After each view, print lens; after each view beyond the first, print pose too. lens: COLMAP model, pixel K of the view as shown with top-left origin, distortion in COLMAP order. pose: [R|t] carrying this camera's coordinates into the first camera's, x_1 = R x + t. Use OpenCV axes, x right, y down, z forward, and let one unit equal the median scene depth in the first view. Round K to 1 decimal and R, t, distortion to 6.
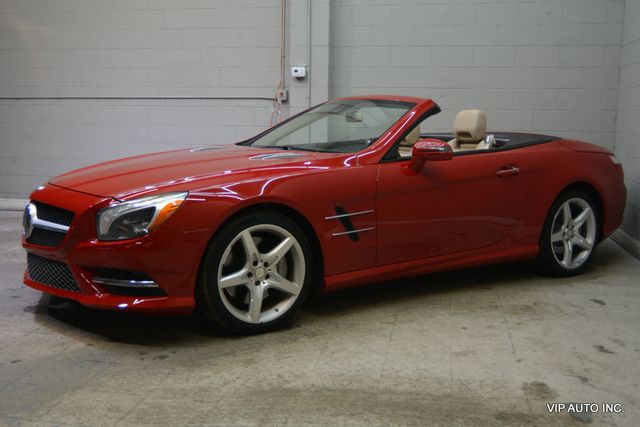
lens RADIAL K [[696.5, 0, 319.8], [0, 696.5, 214.4], [0, 0, 1]] dist [-0.000548, -0.002195]
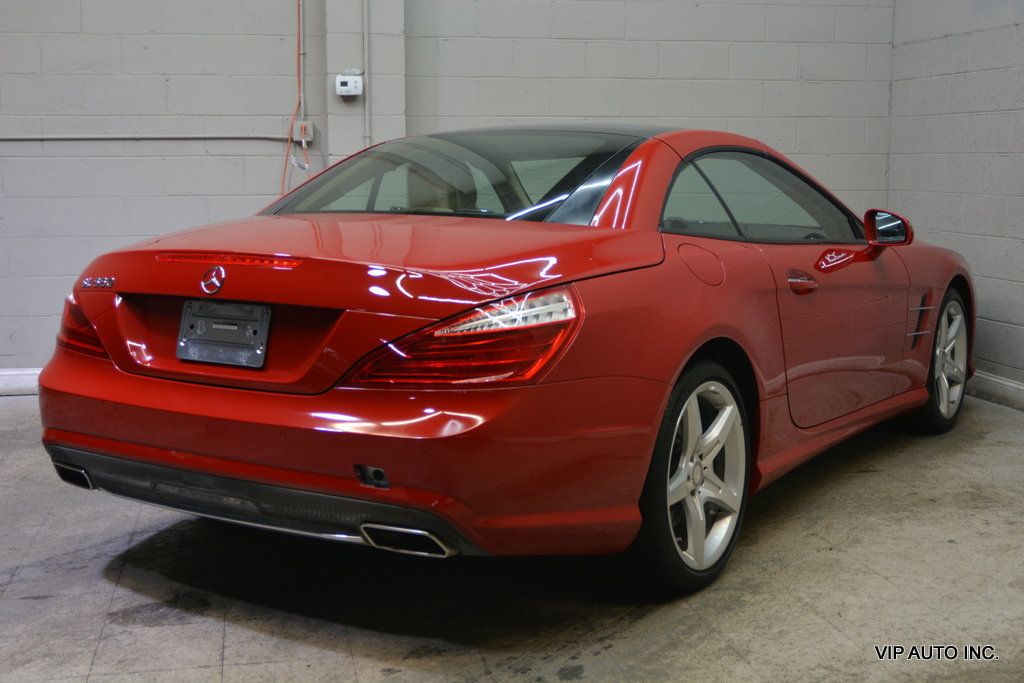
lens RADIAL K [[1335.2, 0, 514.9], [0, 1335.2, 338.7], [0, 0, 1]] dist [-0.009618, 0.014652]
pose [[0.925671, -0.064791, 0.372740, -0.568697], [0.067908, 0.997680, 0.004776, -0.035402], [-0.372185, 0.020891, 0.927924, 0.123380]]
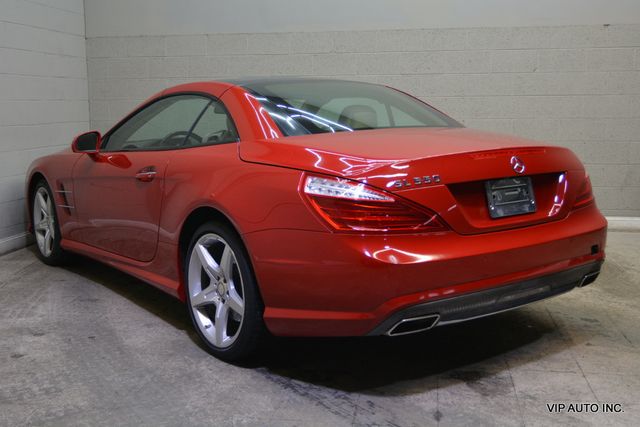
lens RADIAL K [[726.4, 0, 320.0], [0, 726.4, 213.5], [0, 0, 1]] dist [0.004030, -0.025775]
pose [[-0.039243, -0.159800, 0.986369, -1.254168], [0.154062, 0.974358, 0.163984, -0.206645], [-0.987282, 0.158397, -0.013617, 1.324282]]
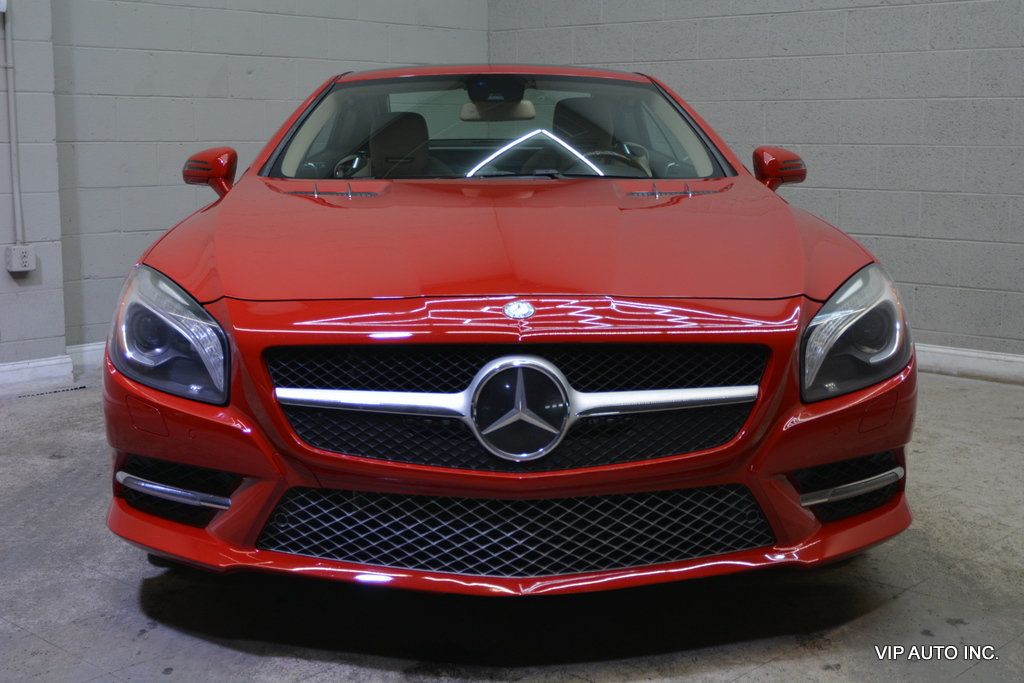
lens RADIAL K [[1335.2, 0, 514.9], [0, 1335.2, 338.7], [0, 0, 1]] dist [-0.009618, 0.014652]
pose [[0.524567, -0.140738, 0.839656, -1.029803], [0.125459, 0.988253, 0.087266, -0.088808], [-0.842075, 0.059565, 0.536061, 0.715397]]
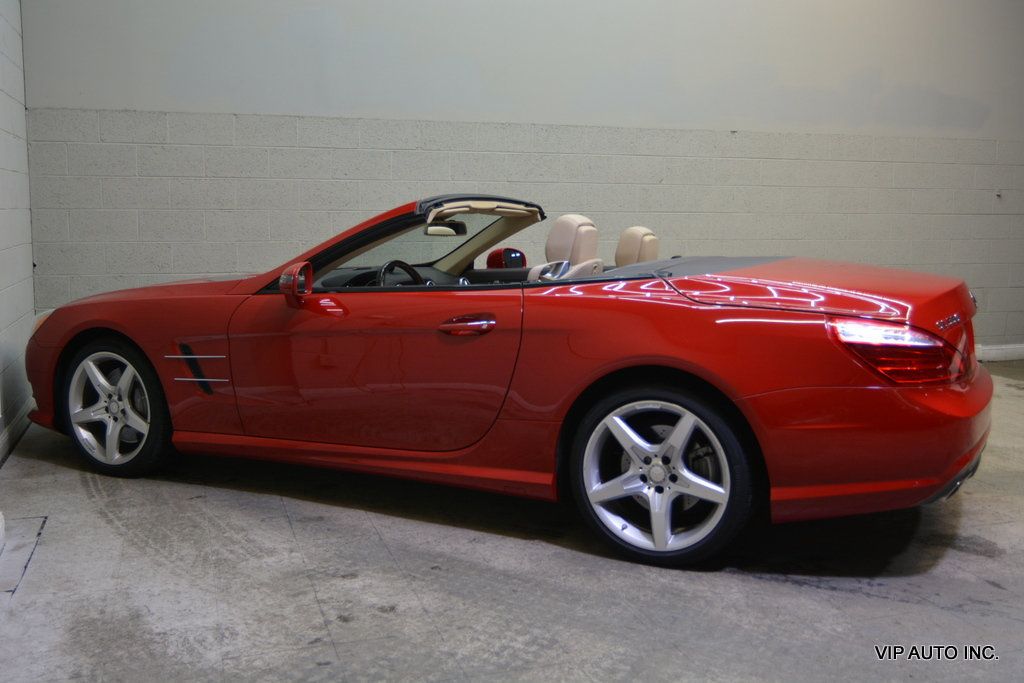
lens RADIAL K [[995.7, 0, 511.9], [0, 995.7, 344.2], [0, 0, 1]] dist [-0.007812, -0.000772]
pose [[-0.488258, -0.130260, 0.862923, -1.089238], [0.115233, 0.970517, 0.211703, -0.320374], [-0.865058, 0.202803, -0.458852, 1.992947]]
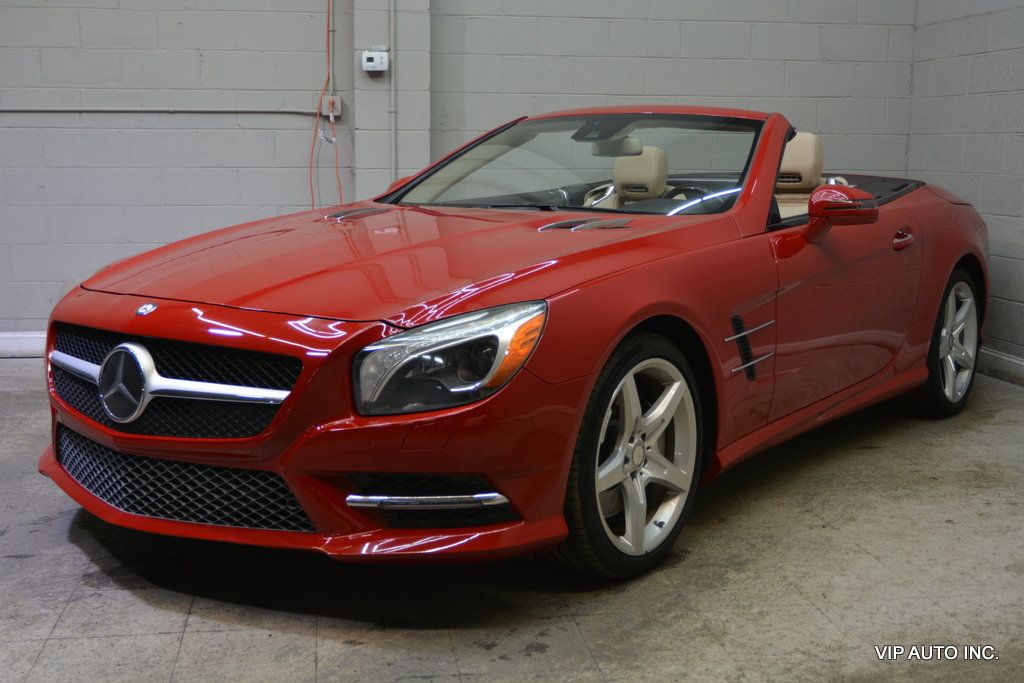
lens RADIAL K [[1238.2, 0, 509.6], [0, 1238.2, 339.0], [0, 0, 1]] dist [-0.004515, 0.005680]
pose [[0.943767, -0.056224, 0.325797, -0.483421], [0.051838, 0.998410, 0.022137, -0.026465], [-0.326523, -0.004004, 0.945181, 0.188453]]
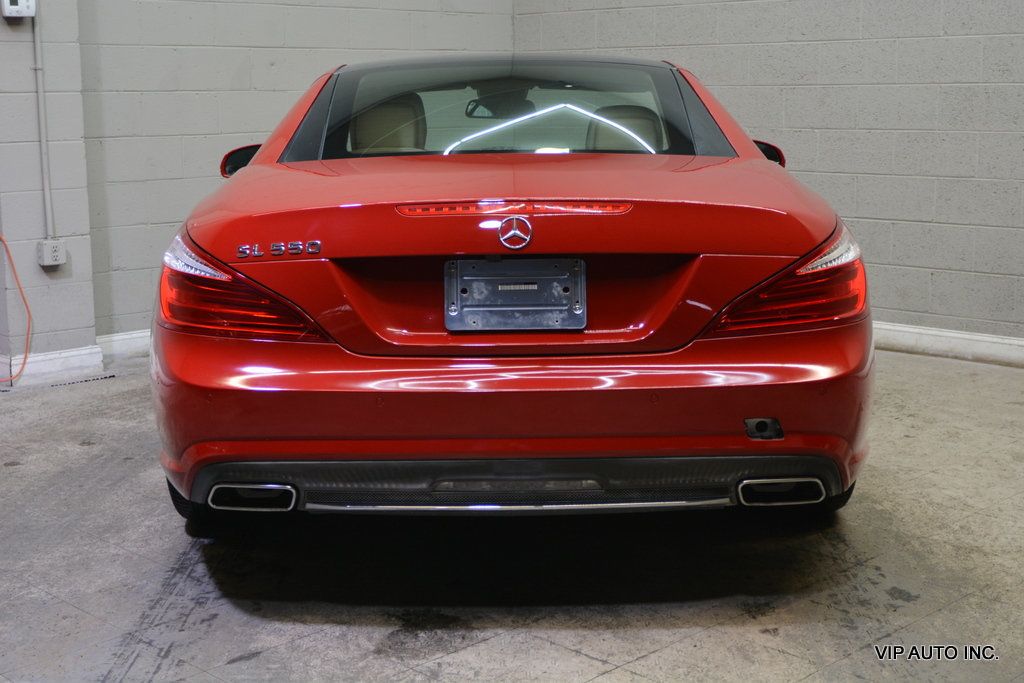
lens RADIAL K [[1432.7, 0, 516.5], [0, 1432.7, 344.6], [0, 0, 1]] dist [-0.029052, 0.032684]
pose [[0.559758, -0.160799, 0.812905, -1.120848], [0.135409, 0.985556, 0.101709, -0.107650], [-0.817518, 0.053142, 0.573446, 0.584495]]
